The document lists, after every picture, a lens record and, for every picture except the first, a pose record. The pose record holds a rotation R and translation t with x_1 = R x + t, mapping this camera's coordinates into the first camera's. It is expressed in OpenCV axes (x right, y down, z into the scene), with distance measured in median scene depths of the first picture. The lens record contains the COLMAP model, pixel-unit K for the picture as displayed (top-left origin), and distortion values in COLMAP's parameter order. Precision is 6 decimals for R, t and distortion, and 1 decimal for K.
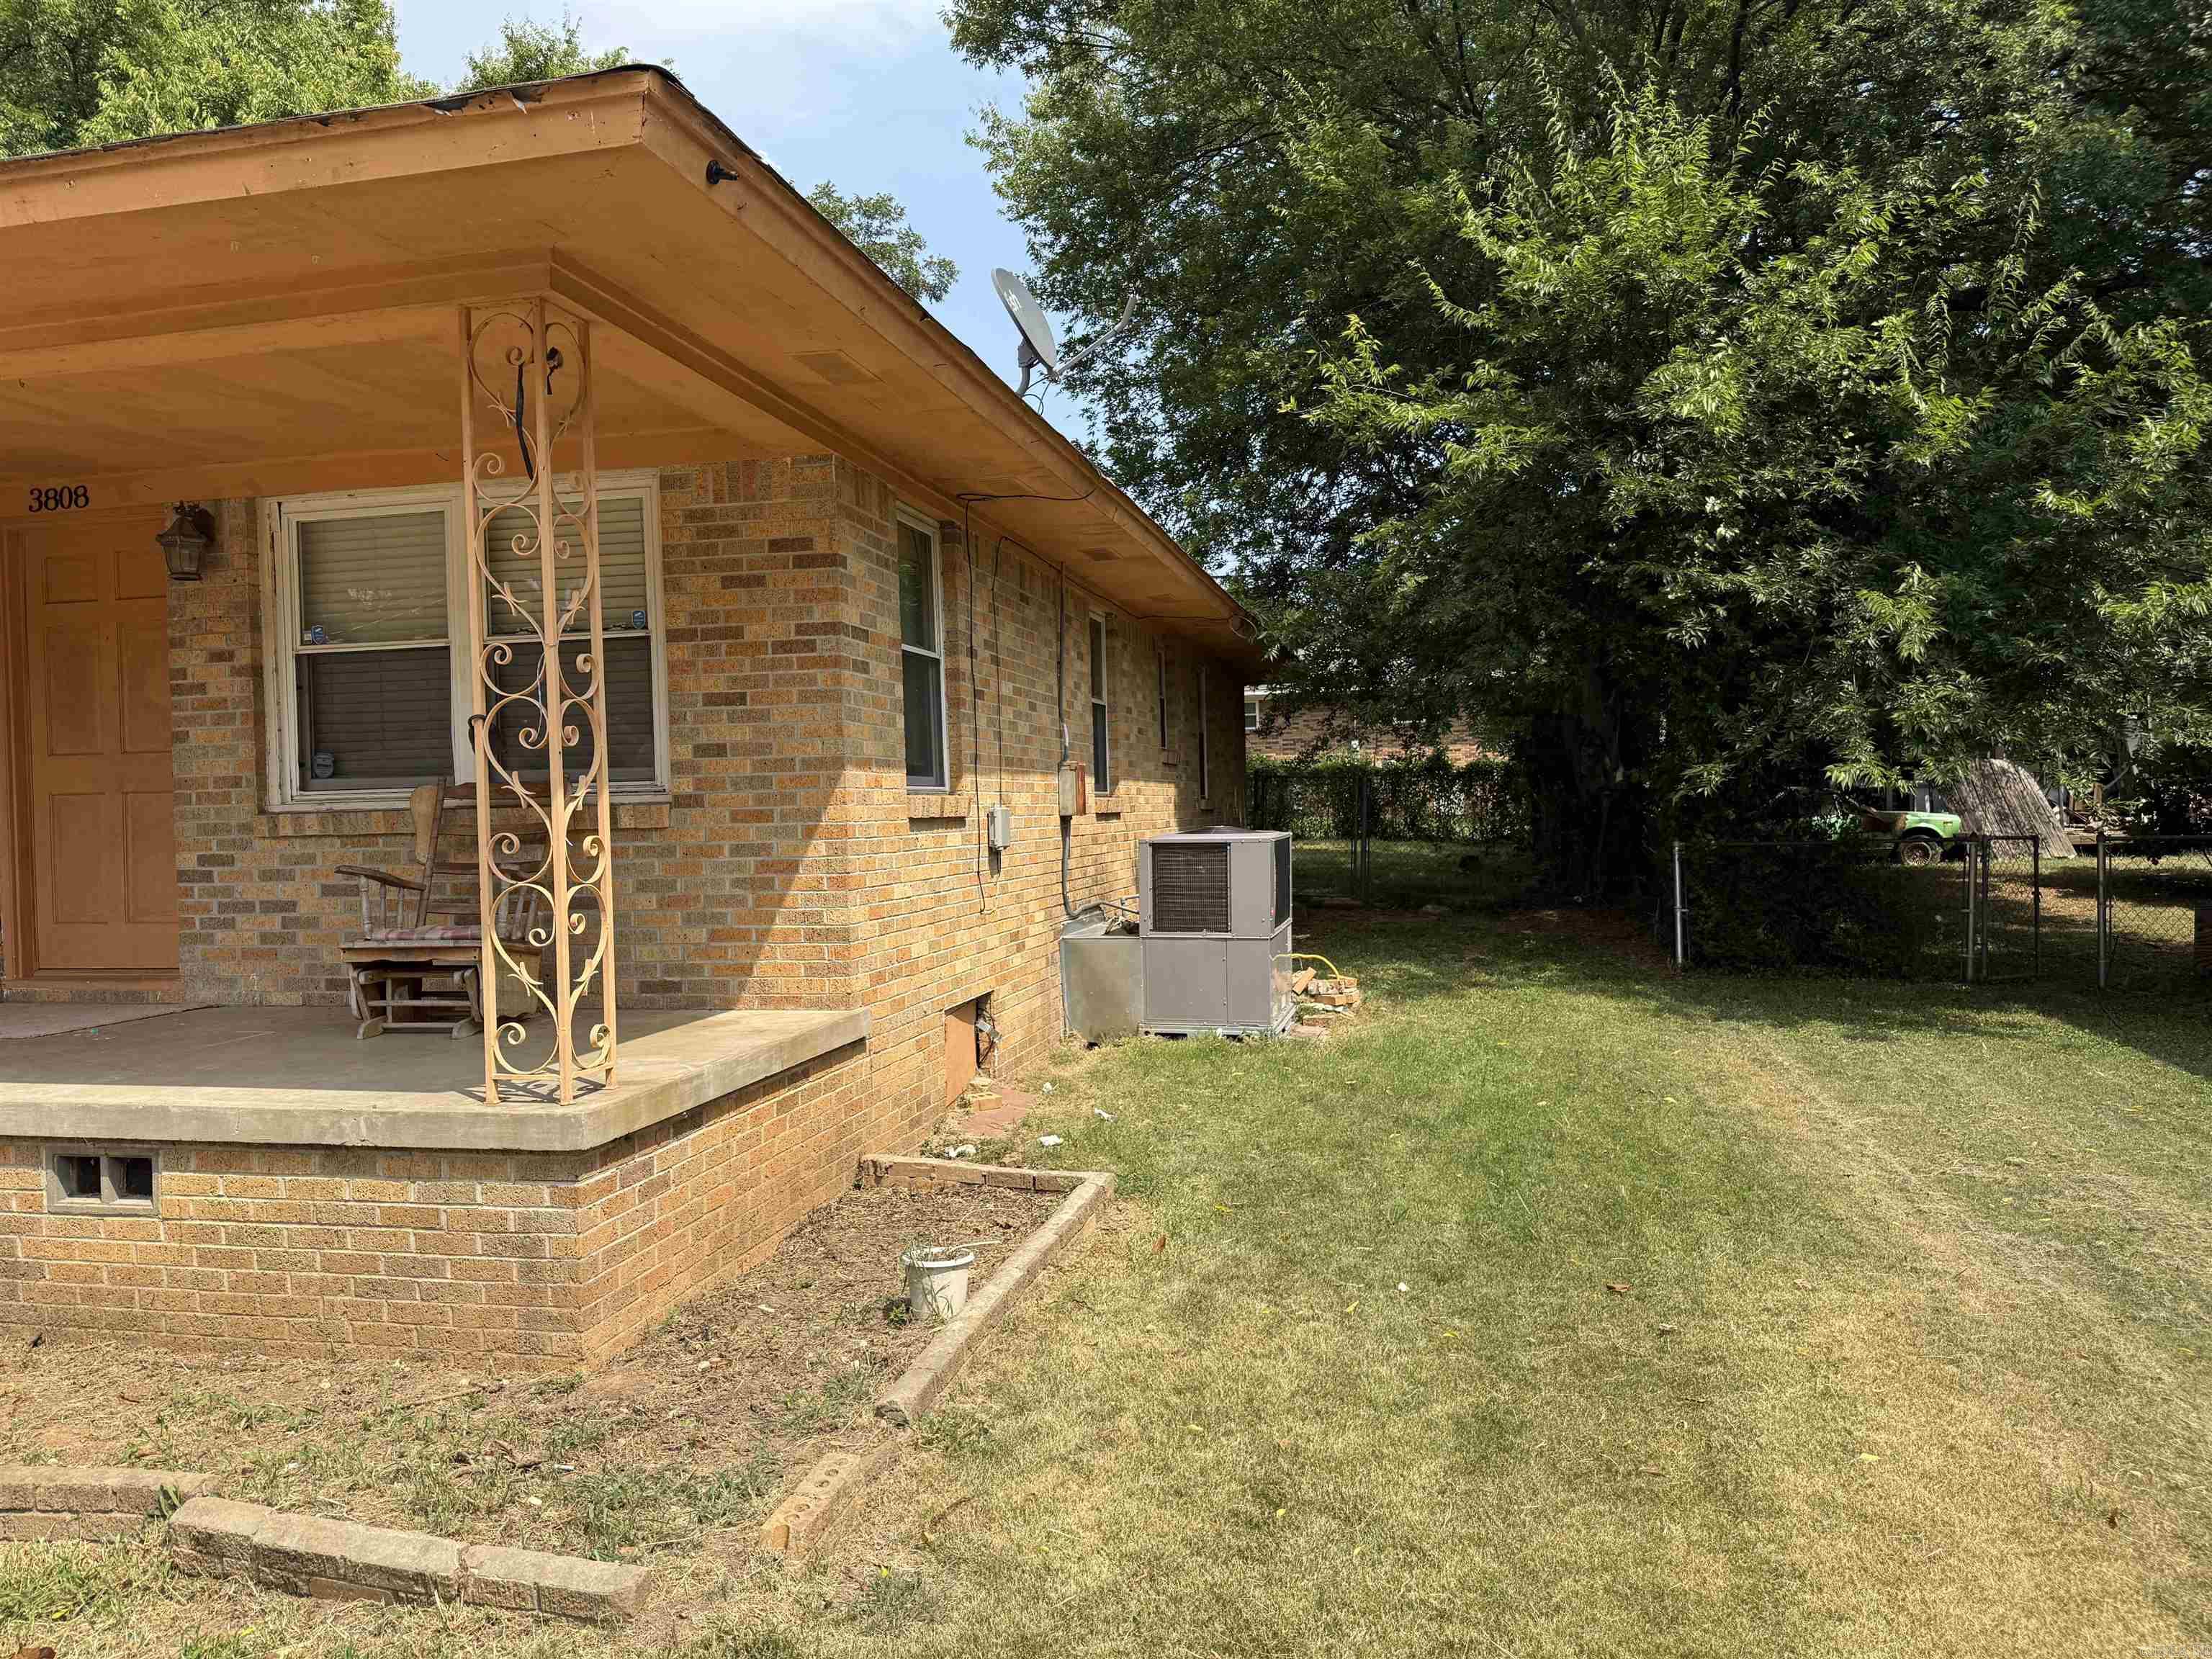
lens RADIAL K [[1584.6, 0, 1097.6], [0, 1584.6, 848.6], [0, 0, 1]] dist [0.116579, -0.184788]
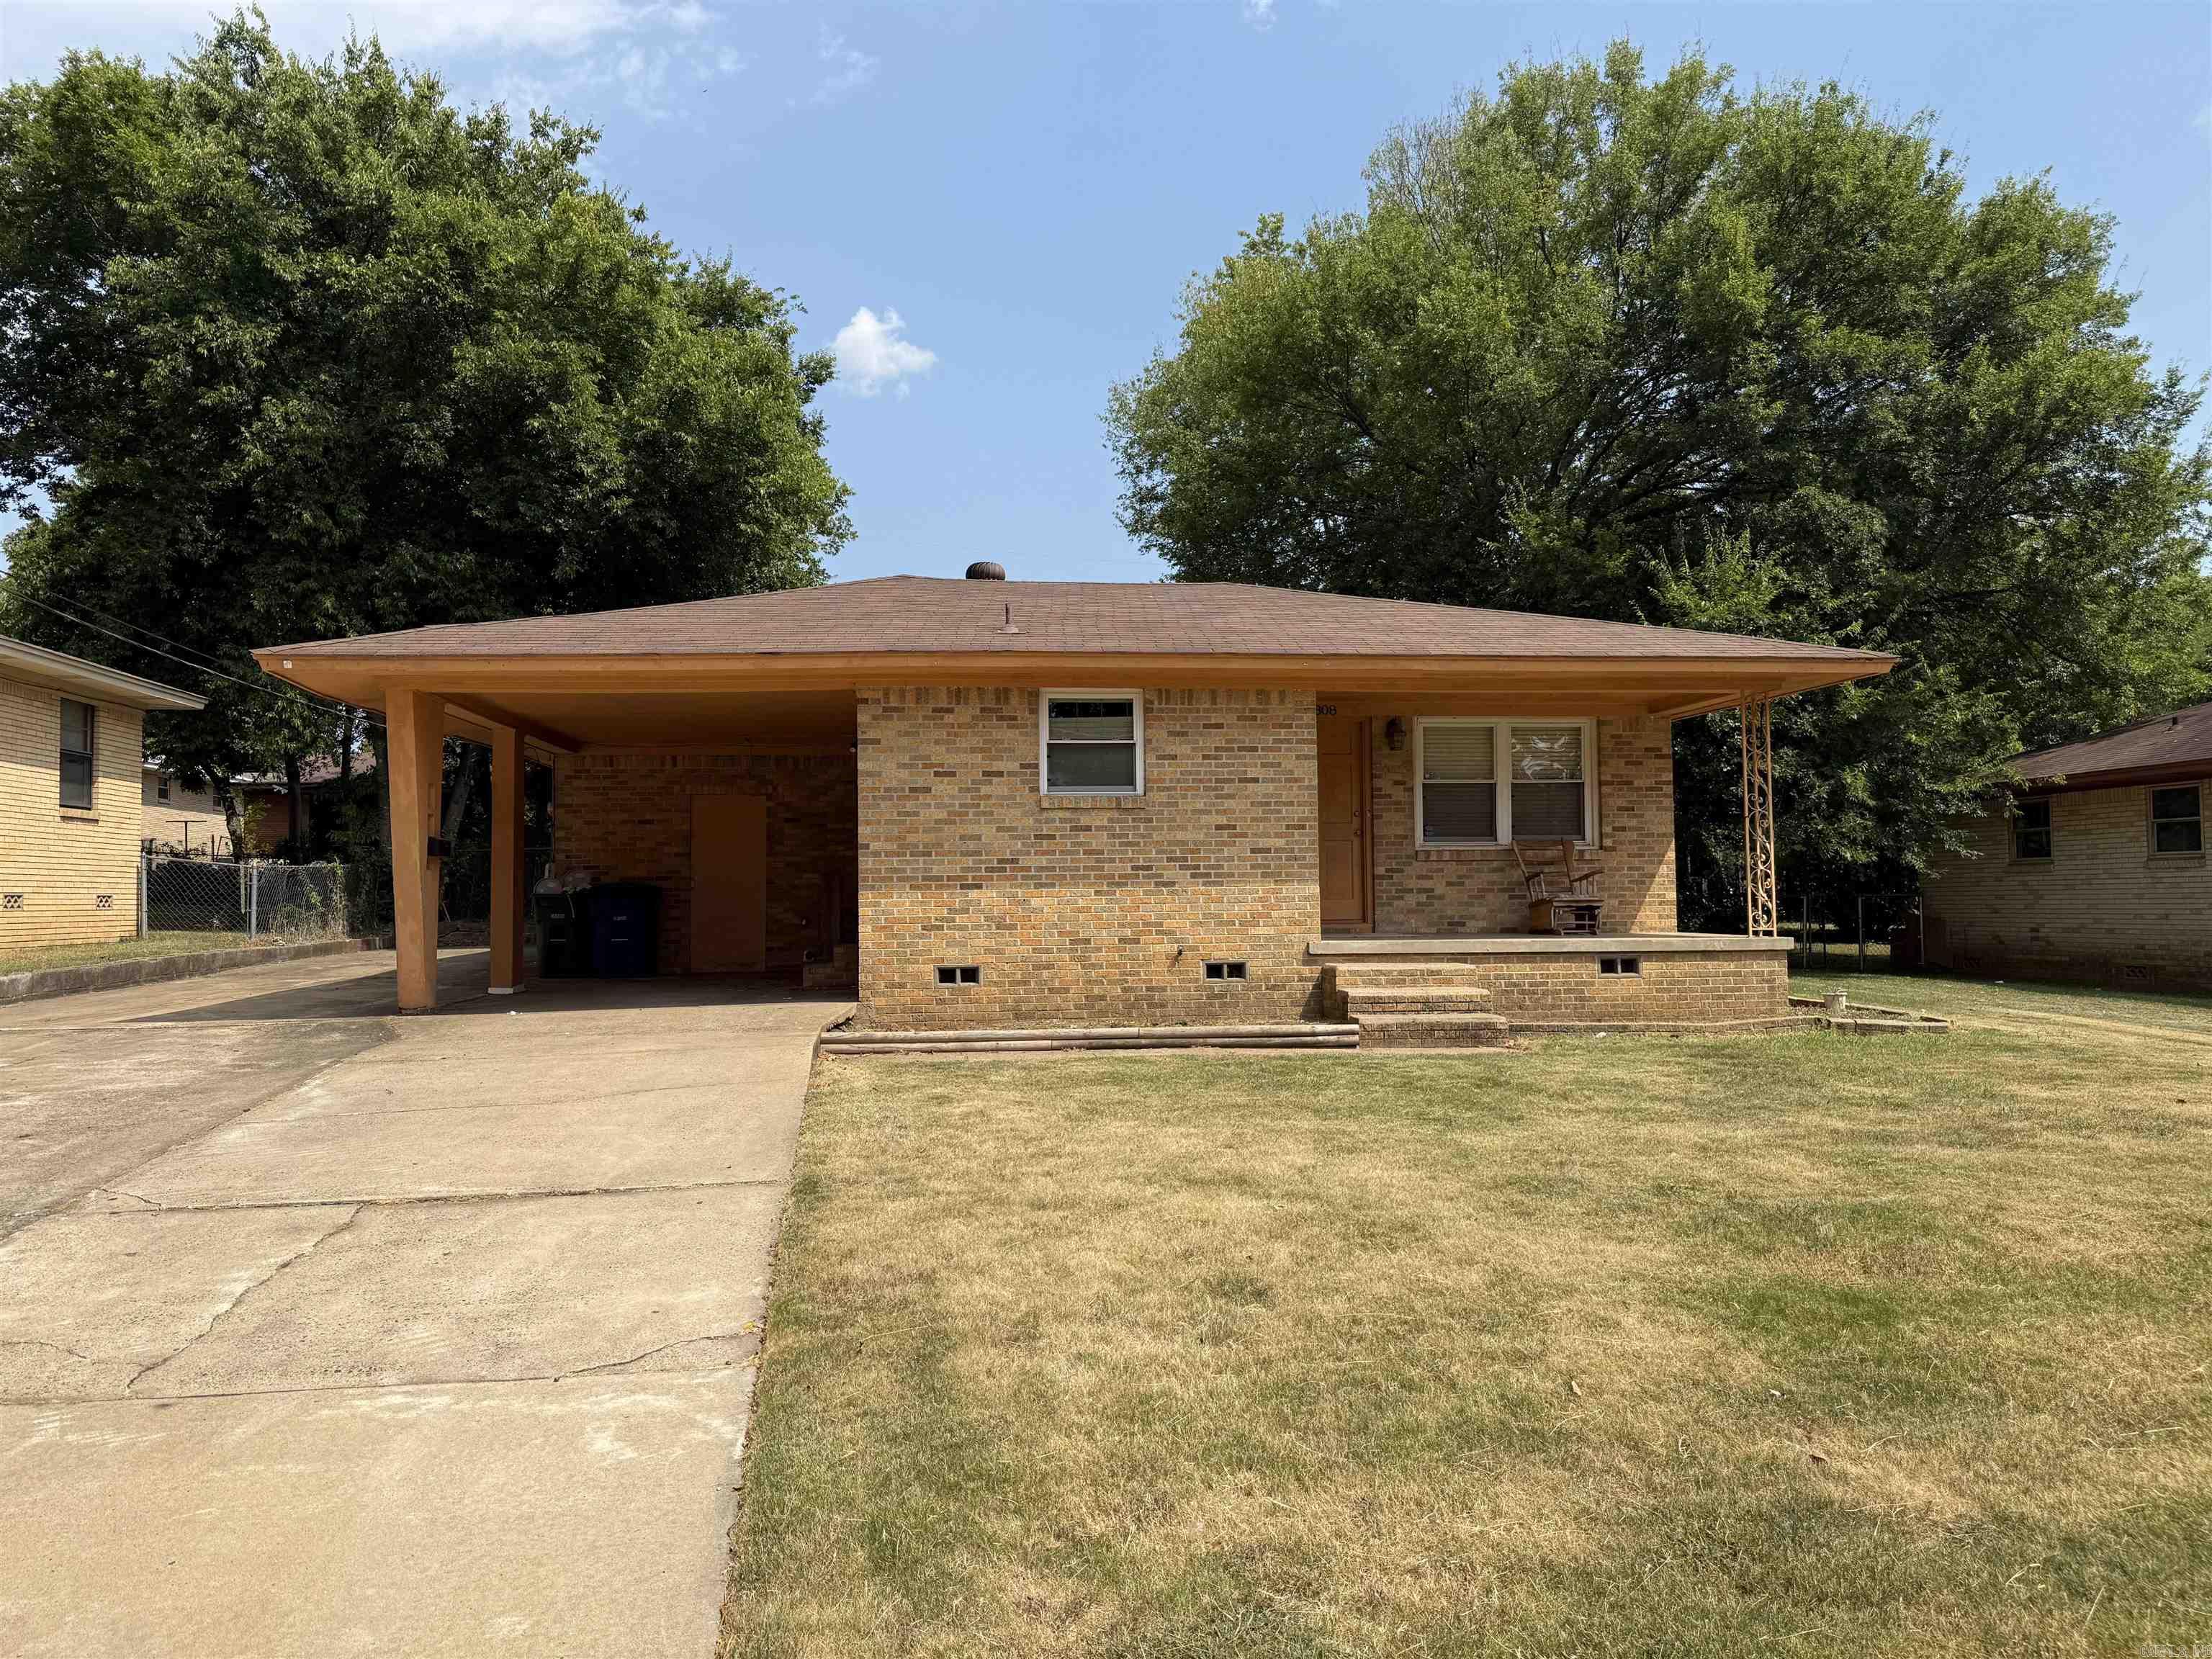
lens RADIAL K [[1555.5, 0, 1140.9], [0, 1555.5, 827.1], [0, 0, 1]] dist [0.113929, -0.178428]
pose [[0.935273, 0.032045, 0.352474, -1.698536], [-0.003802, 0.996745, -0.080530, 0.128337], [-0.353907, 0.073977, 0.932350, -0.967988]]
